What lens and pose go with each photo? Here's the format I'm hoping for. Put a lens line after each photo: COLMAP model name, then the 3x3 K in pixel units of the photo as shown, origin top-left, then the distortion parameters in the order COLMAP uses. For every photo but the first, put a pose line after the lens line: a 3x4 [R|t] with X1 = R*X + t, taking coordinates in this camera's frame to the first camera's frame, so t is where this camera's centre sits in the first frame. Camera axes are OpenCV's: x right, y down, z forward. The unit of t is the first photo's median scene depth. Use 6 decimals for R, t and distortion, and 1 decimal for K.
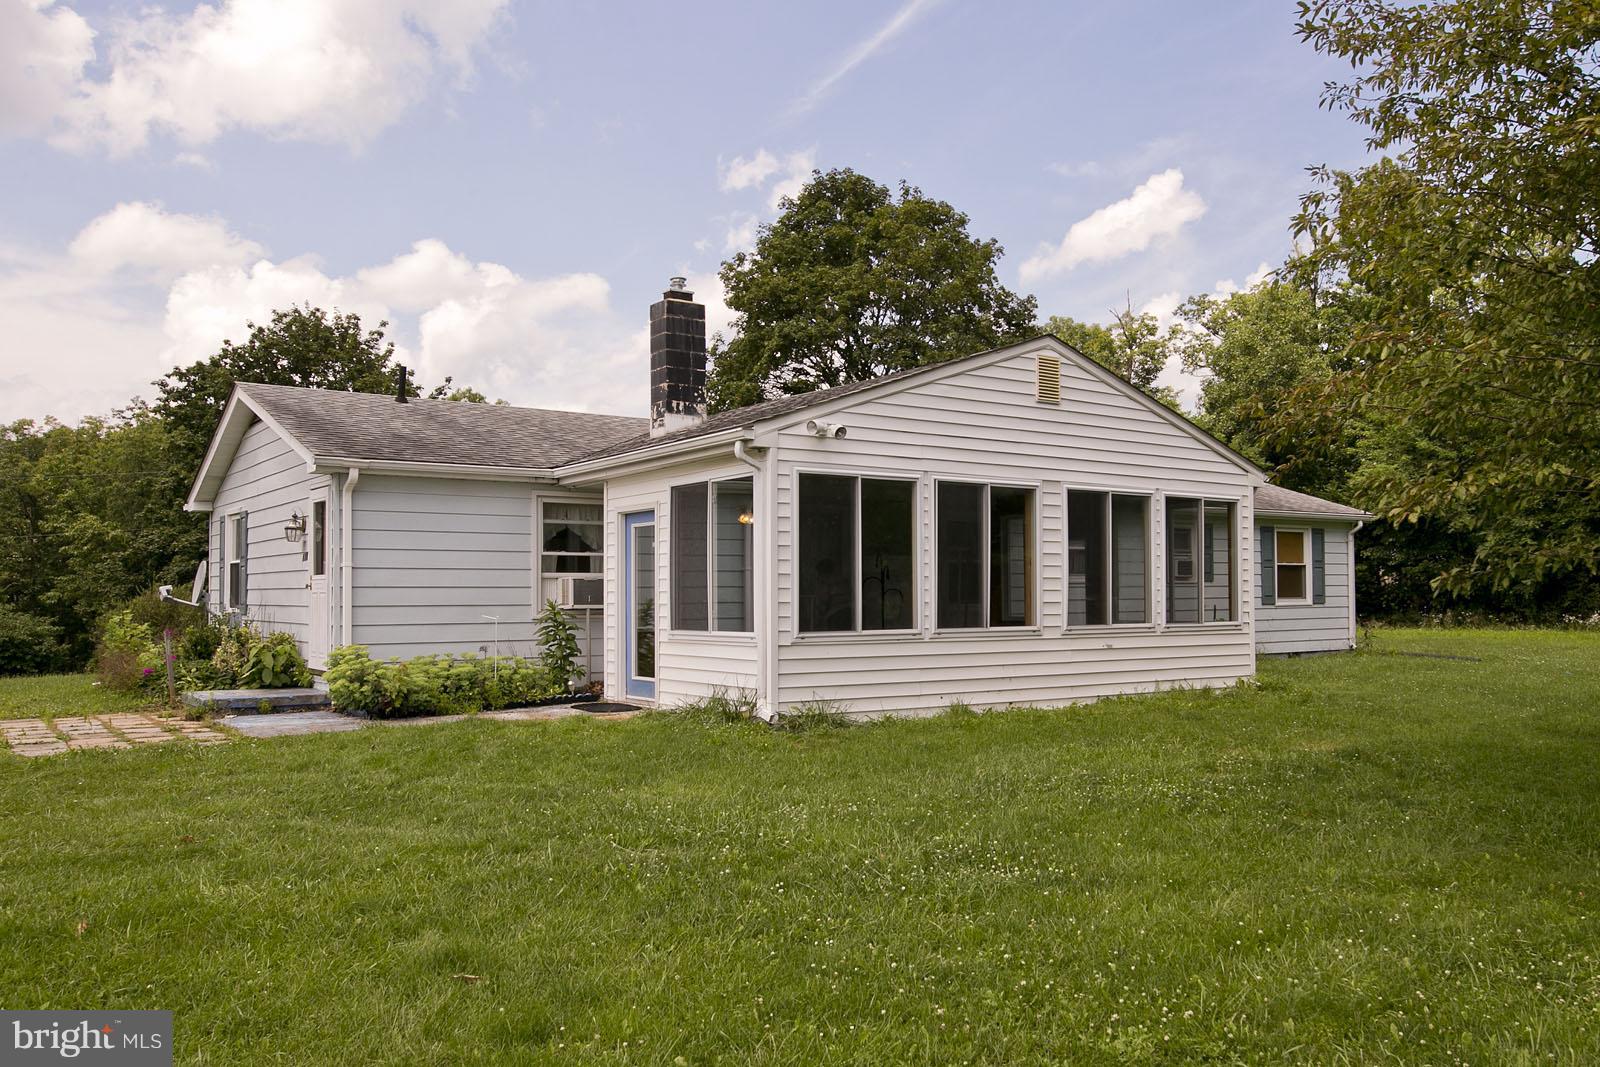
lens RADIAL K [[1250.1, 0, 800.0], [0, 1250.1, 533.5], [0, 0, 1]] dist [0.000056, -0.000525]
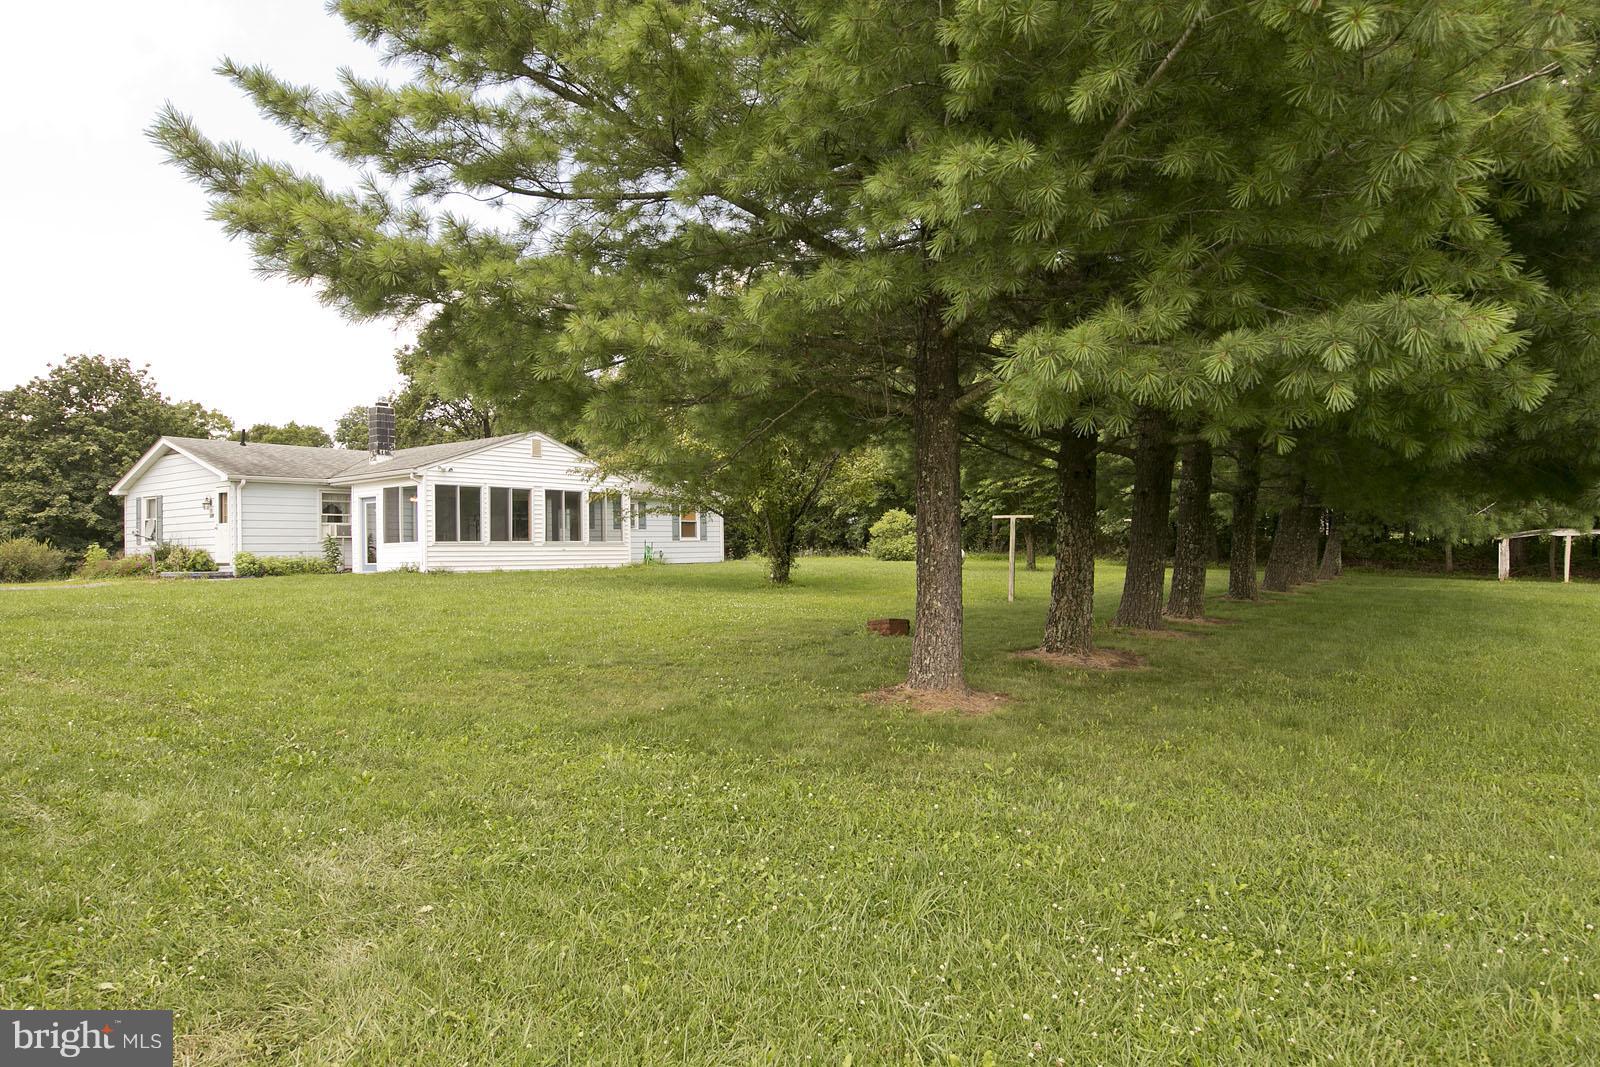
lens RADIAL K [[957.5, 0, 800.0], [0, 957.5, 533.5], [0, 0, 1]] dist [-0.017797, -0.000645]
pose [[0.940504, -0.008090, 0.339687, 0.034337], [-0.001020, 0.999645, 0.026631, 0.003305], [-0.339782, -0.025393, 0.940161, -1.086608]]
